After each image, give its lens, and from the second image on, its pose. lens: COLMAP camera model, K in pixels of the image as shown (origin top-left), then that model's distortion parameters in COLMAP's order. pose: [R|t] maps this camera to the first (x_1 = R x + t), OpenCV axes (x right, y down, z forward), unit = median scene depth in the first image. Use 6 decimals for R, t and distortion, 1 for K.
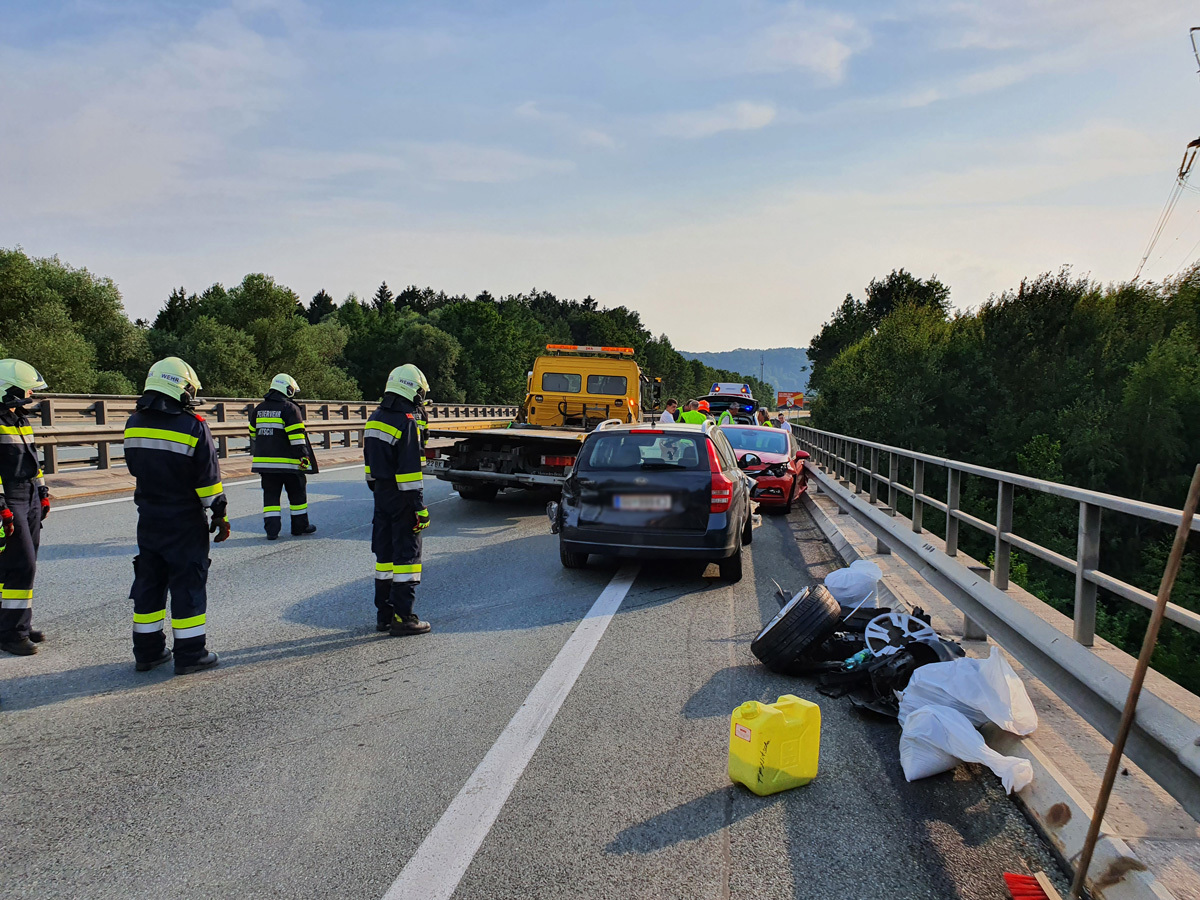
lens RADIAL K [[945.7, 0, 588.2], [0, 945.7, 443.2], [0, 0, 1]] dist [-0.005648, 0.037681]
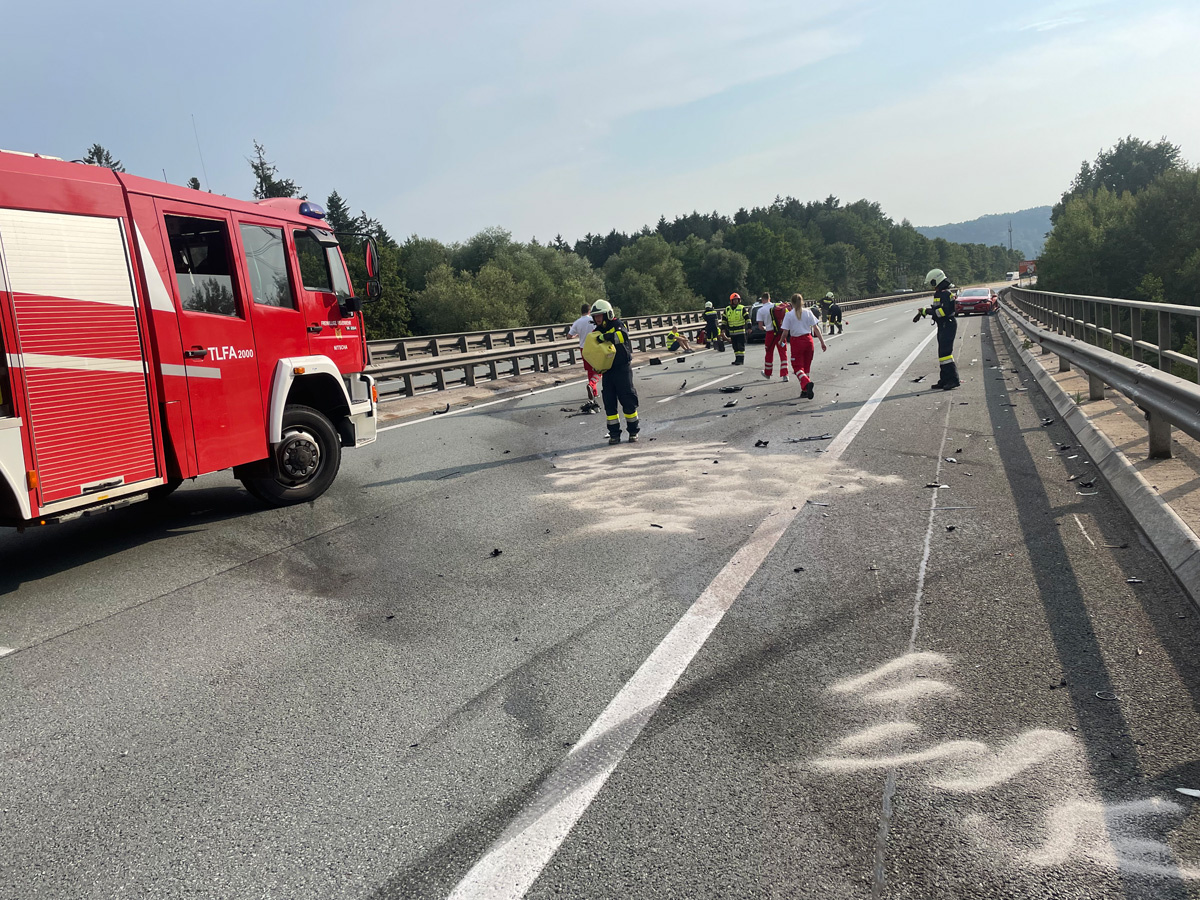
lens RADIAL K [[907.9, 0, 582.0], [0, 907.9, 439.0], [0, 0, 1]] dist [0.077228, -0.093693]
pose [[0.960489, -0.082947, -0.265671, -0.026930], [0.108740, 0.990526, 0.083872, 0.007371], [0.256197, -0.109448, 0.960408, -0.201424]]
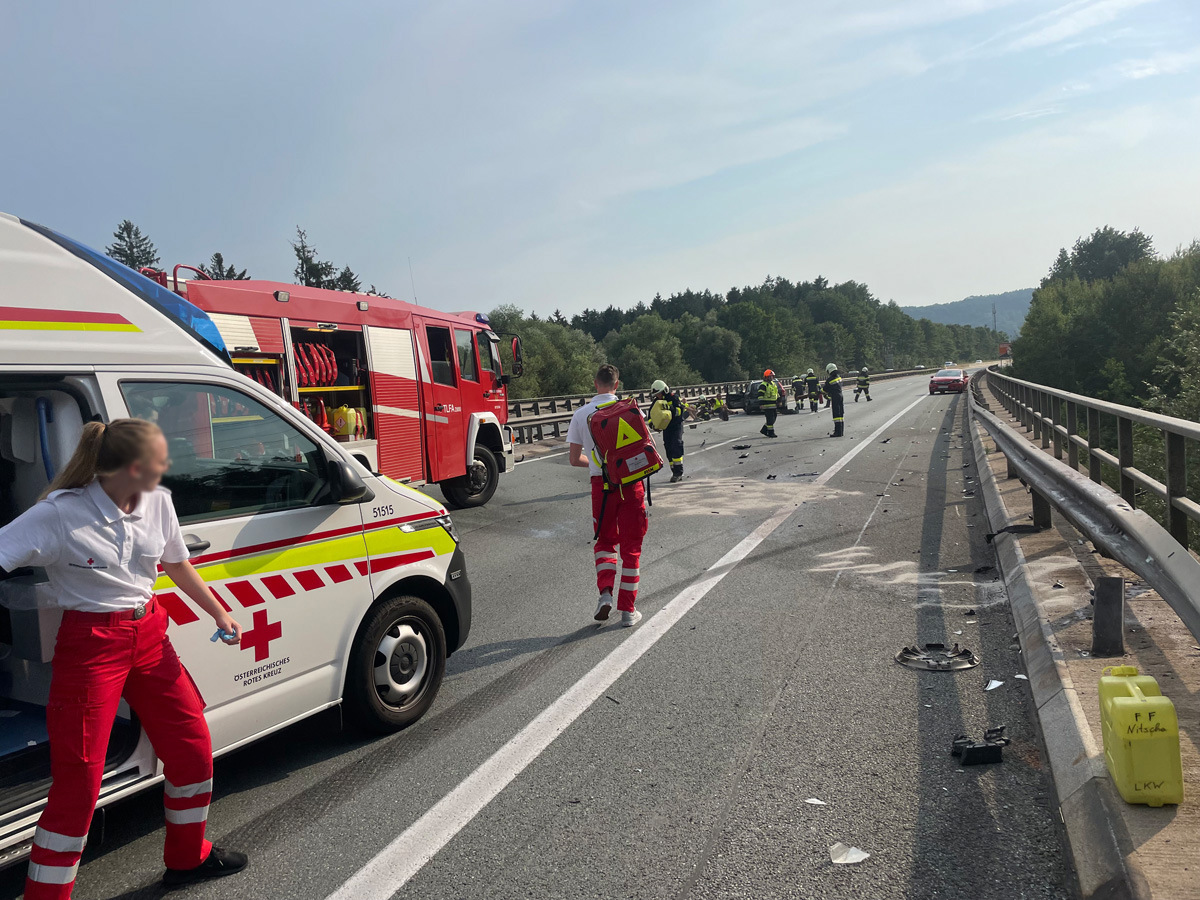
lens RADIAL K [[907.9, 0, 583.6], [0, 907.9, 463.4], [0, 0, 1]] dist [0.077228, -0.093693]
pose [[0.964771, -0.083309, -0.249554, -0.026976], [0.094553, 0.994960, 0.033391, 0.007980], [0.245515, -0.055811, 0.967785, -0.227954]]
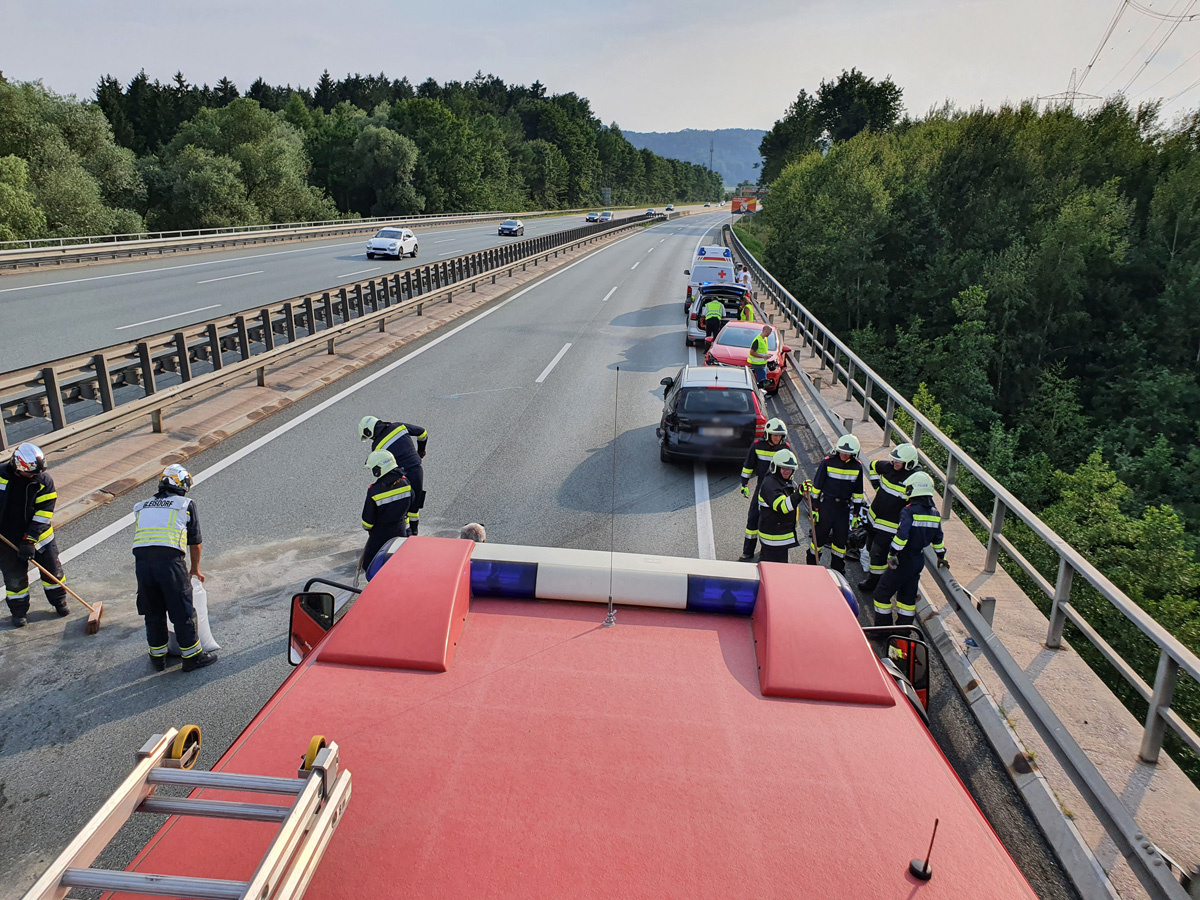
lens RADIAL K [[945.7, 0, 602.4], [0, 945.7, 453.3], [0, 0, 1]] dist [-0.005648, 0.037681]
pose [[0.997241, -0.015499, 0.072597, -0.013011], [-0.001627, 0.973162, 0.230113, -0.014066], [-0.074215, -0.229597, 0.970452, -0.032545]]
